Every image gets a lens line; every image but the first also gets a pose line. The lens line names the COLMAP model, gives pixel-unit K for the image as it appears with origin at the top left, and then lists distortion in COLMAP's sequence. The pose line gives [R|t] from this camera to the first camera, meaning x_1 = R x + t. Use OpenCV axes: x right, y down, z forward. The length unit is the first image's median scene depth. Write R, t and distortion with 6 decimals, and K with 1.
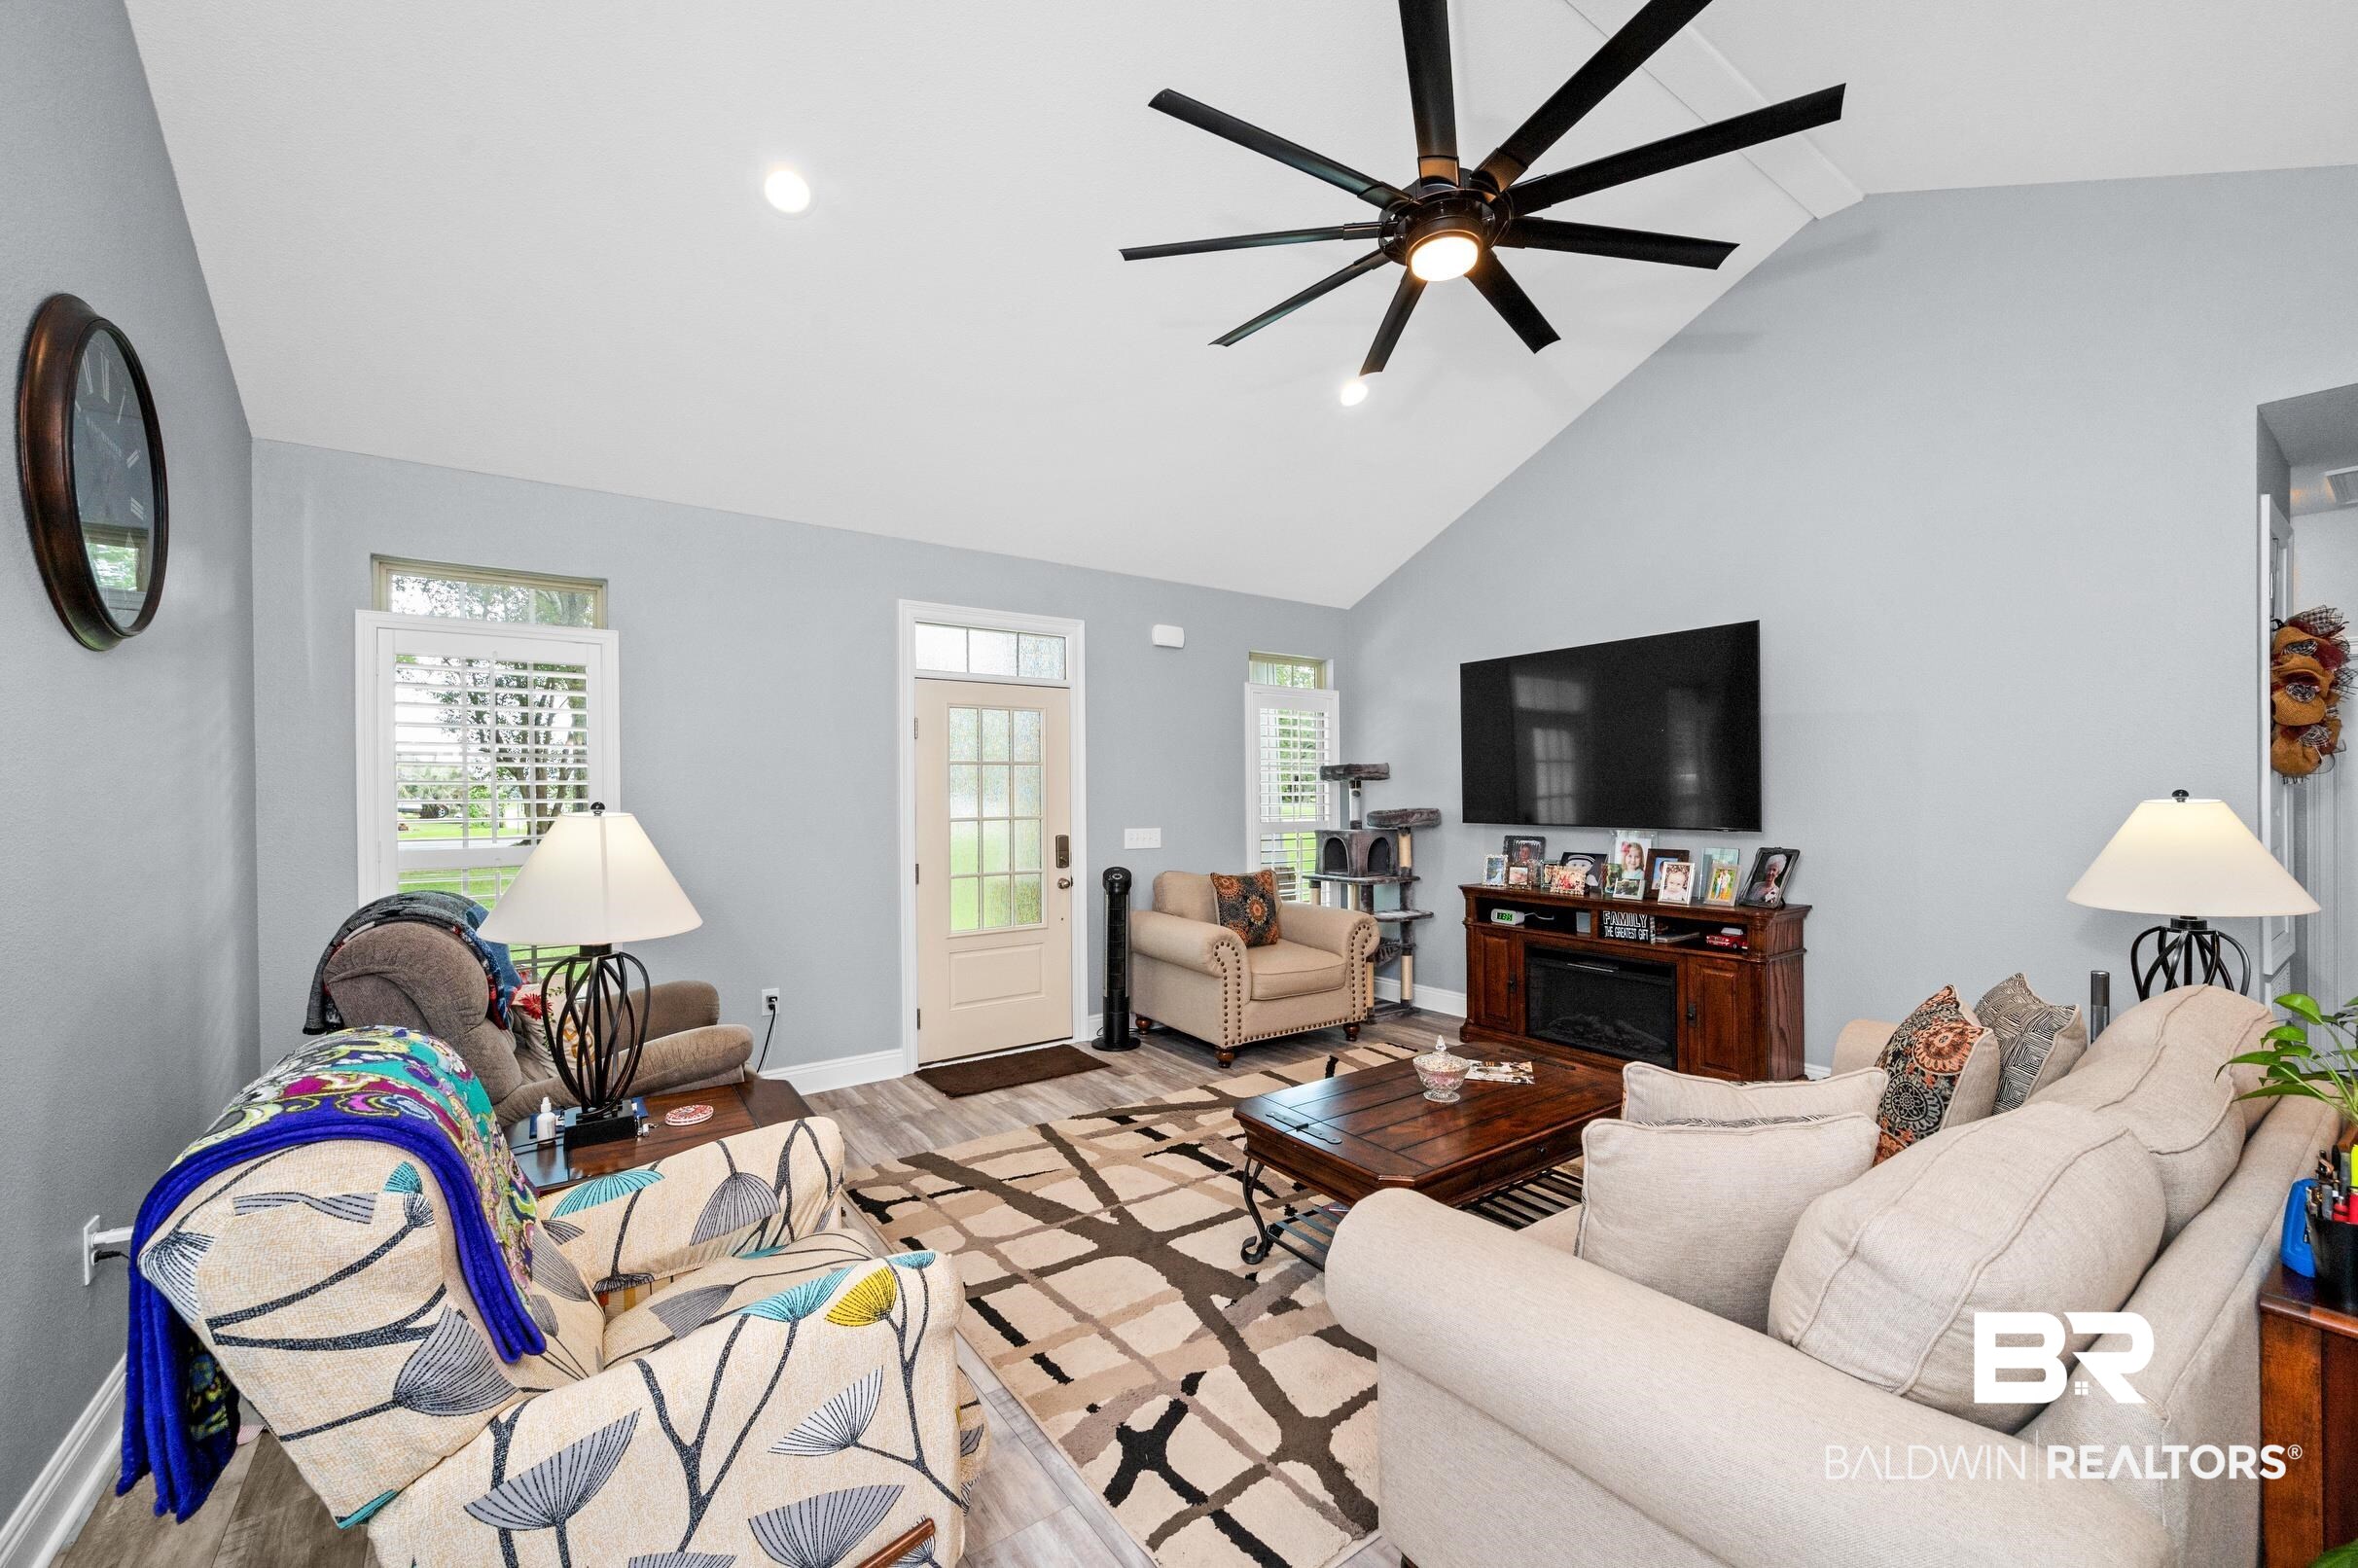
lens RADIAL K [[940.8, 0, 1182.9], [0, 940.8, 797.1], [0, 0, 1]] dist [0.001718, 0.000211]
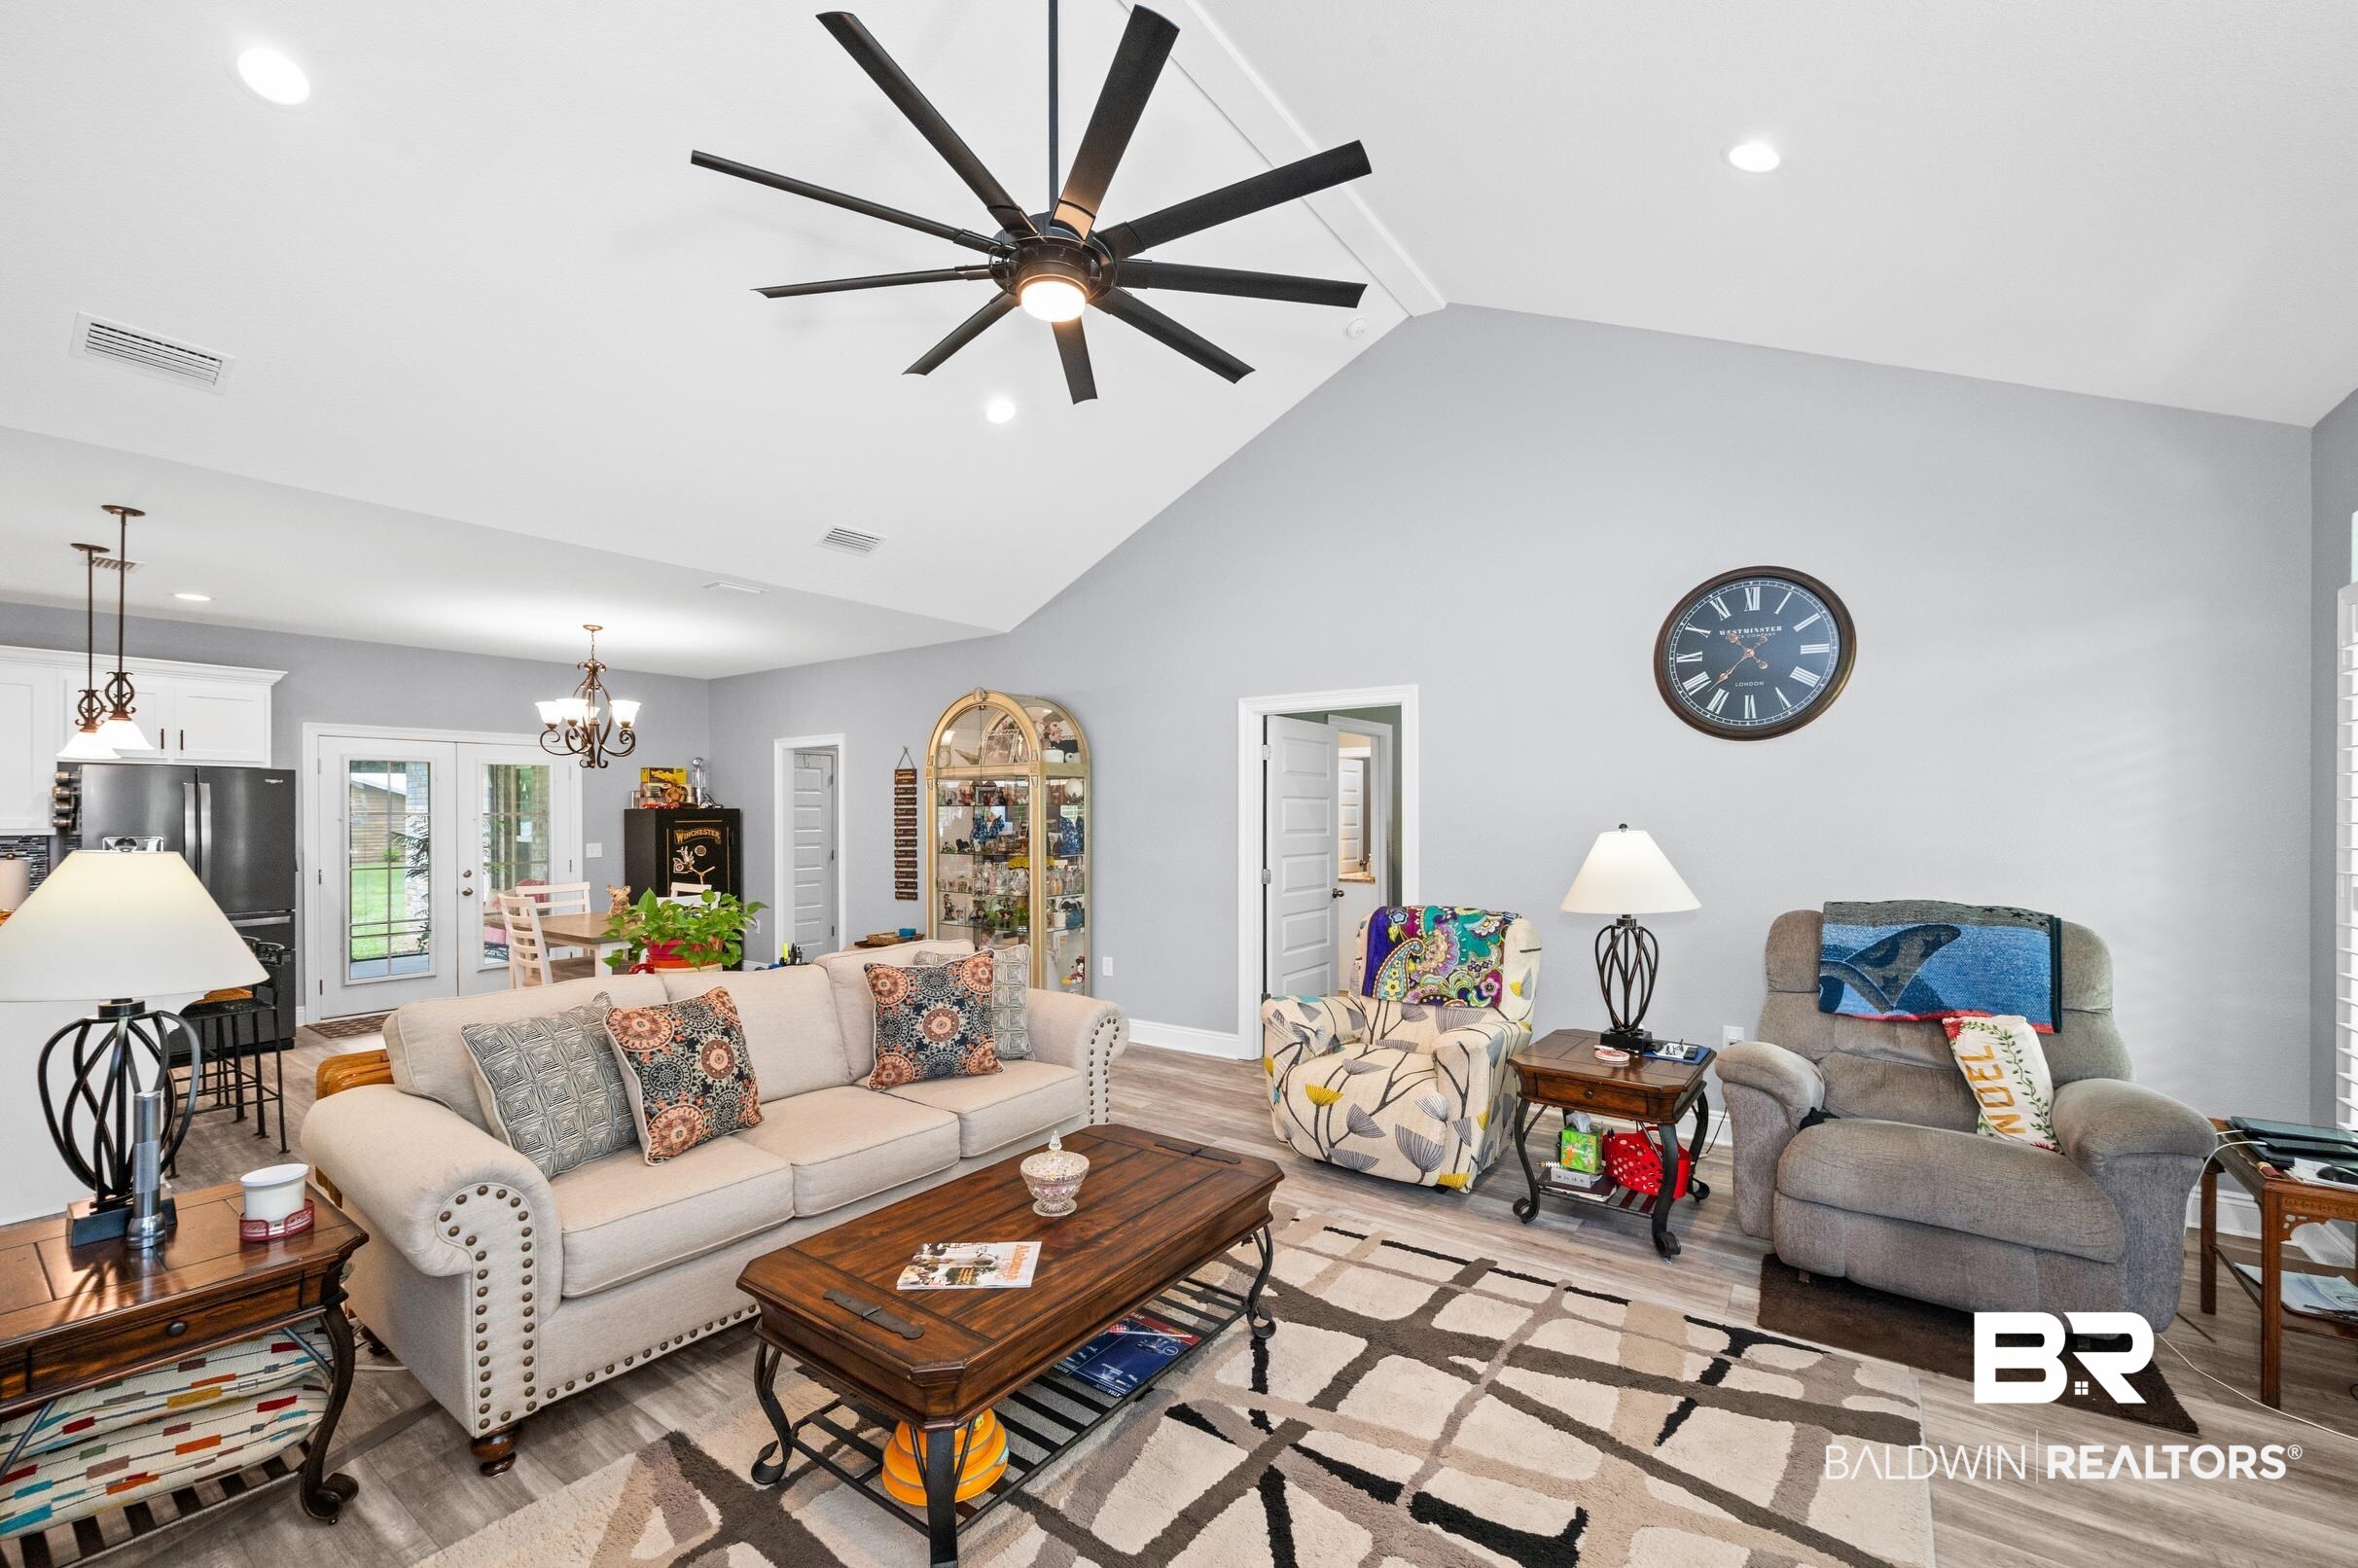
lens RADIAL K [[955.2, 0, 1181.3], [0, 955.2, 813.9], [0, 0, 1]] dist [0.000286, 0.000045]
pose [[-0.946124, 0.010430, -0.323637, 0.372363], [0.008416, 0.999936, 0.007621, -0.019076], [0.323695, 0.004486, -0.946151, 1.549525]]
